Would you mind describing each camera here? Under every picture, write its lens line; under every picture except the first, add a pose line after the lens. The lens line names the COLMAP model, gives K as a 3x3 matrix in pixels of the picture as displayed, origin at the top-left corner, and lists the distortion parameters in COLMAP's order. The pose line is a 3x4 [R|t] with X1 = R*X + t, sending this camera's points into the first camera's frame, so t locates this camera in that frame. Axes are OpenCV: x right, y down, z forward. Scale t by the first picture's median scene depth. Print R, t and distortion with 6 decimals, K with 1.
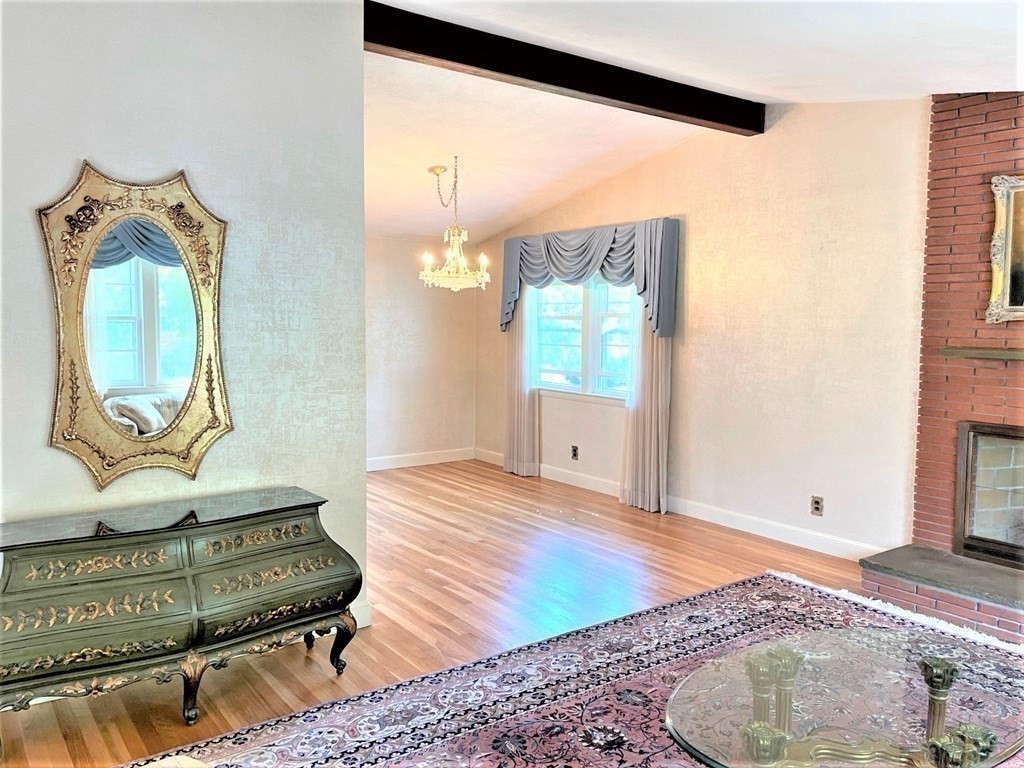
lens RADIAL K [[791.5, 0, 524.1], [0, 791.5, 378.5], [0, 0, 1]] dist [0.066533, -0.095606]
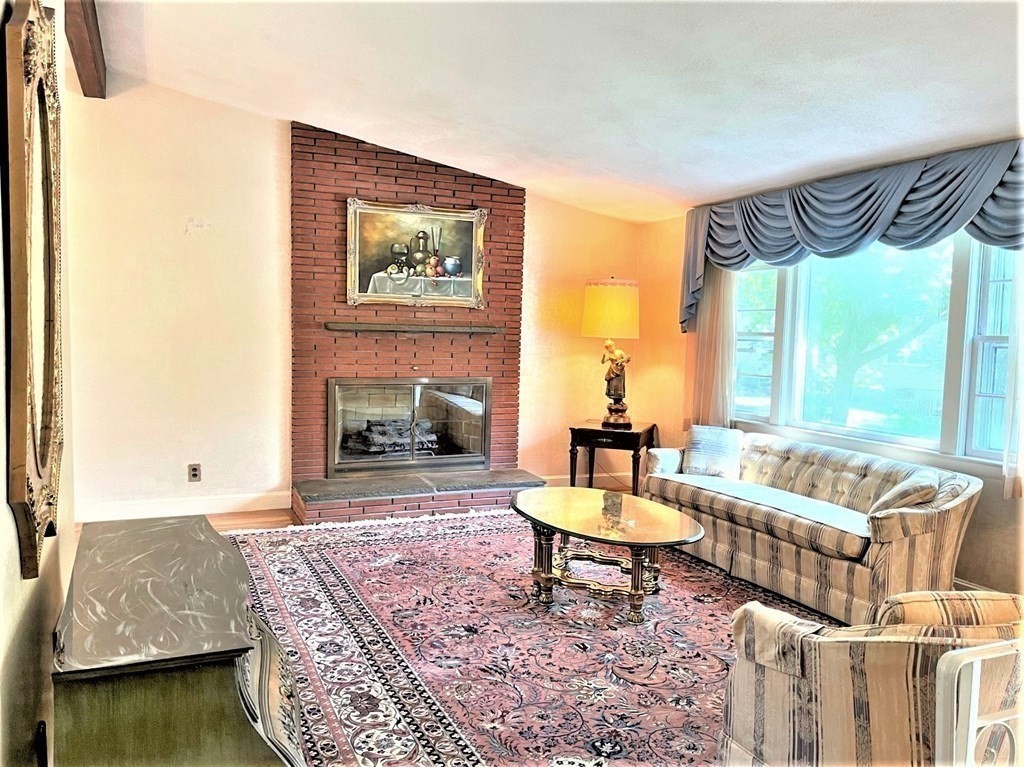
lens RADIAL K [[791.5, 0, 518.4], [0, 791.5, 385.2], [0, 0, 1]] dist [0.066533, -0.095606]
pose [[0.236695, -0.073244, 0.968819, -0.634491], [0.053475, 0.996625, 0.062282, -0.000570], [-0.970111, 0.037065, 0.239812, 0.365700]]
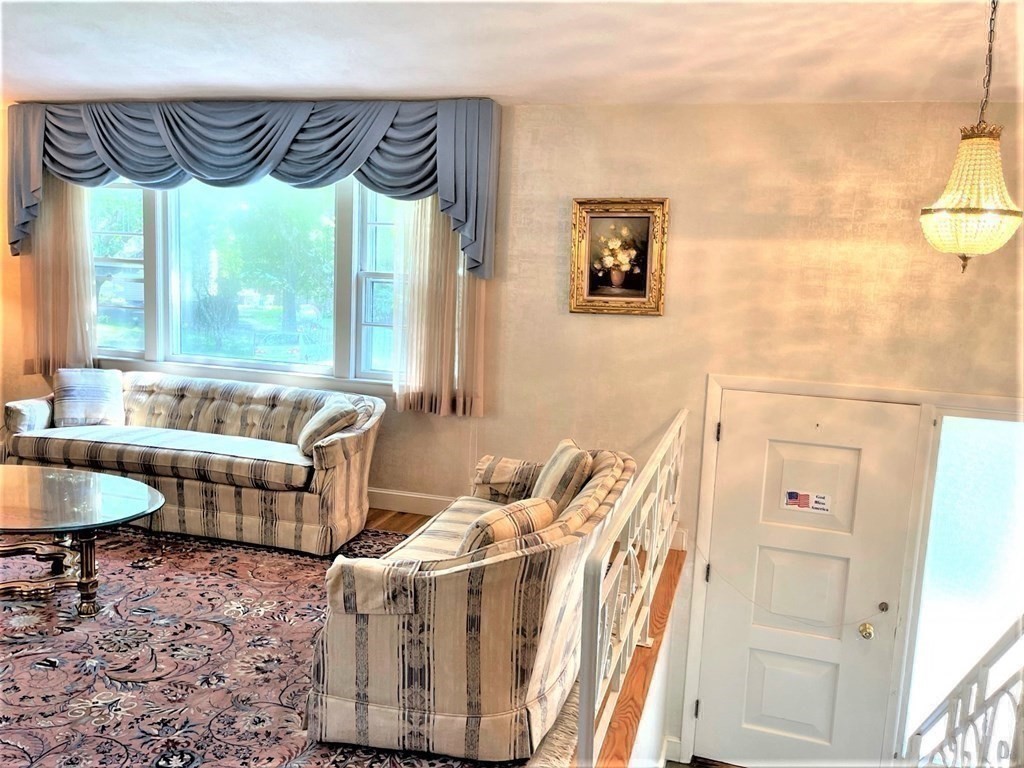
lens RADIAL K [[807.2, 0, 502.7], [0, 807.2, 372.5], [0, 0, 1]] dist [0.012286, -0.046838]
pose [[-0.600512, -0.143340, 0.786664, -0.570419], [0.004031, 0.983246, 0.182237, -0.031386], [-0.799606, 0.112607, -0.589873, 0.548709]]
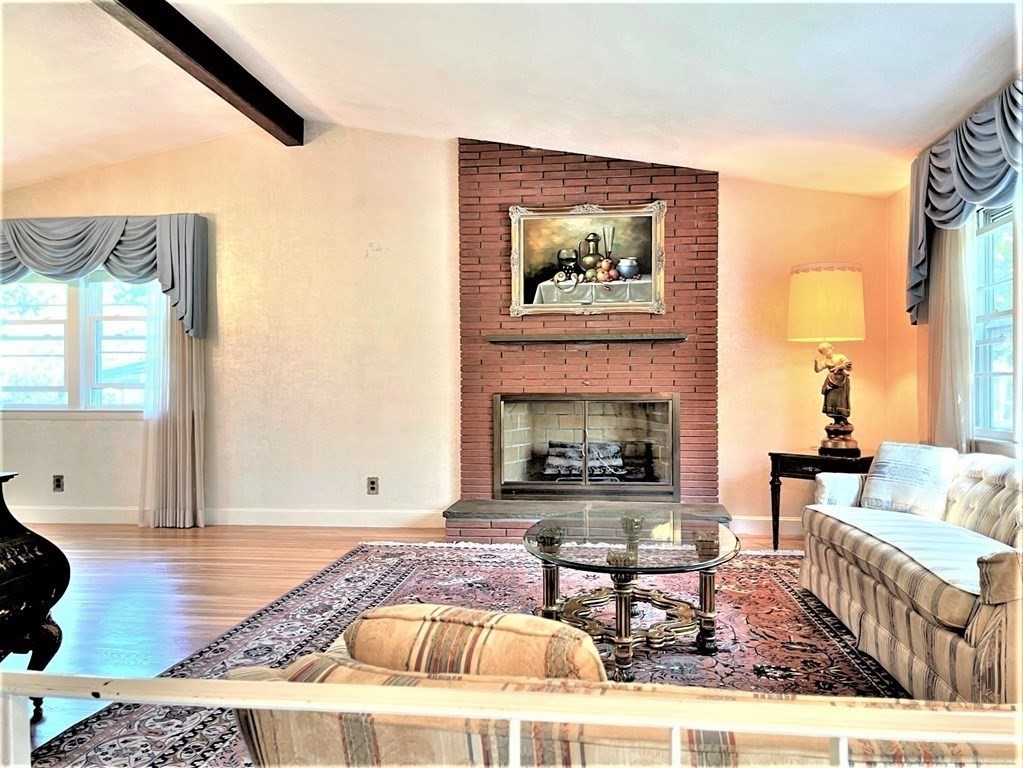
lens RADIAL K [[790.7, 0, 526.2], [0, 790.7, 379.5], [0, 0, 1]] dist [0.066533, -0.095606]
pose [[0.685853, -0.008279, 0.727693, -0.326317], [0.066534, 0.996461, -0.051372, 0.095323], [-0.724692, 0.083650, 0.683977, 0.094130]]
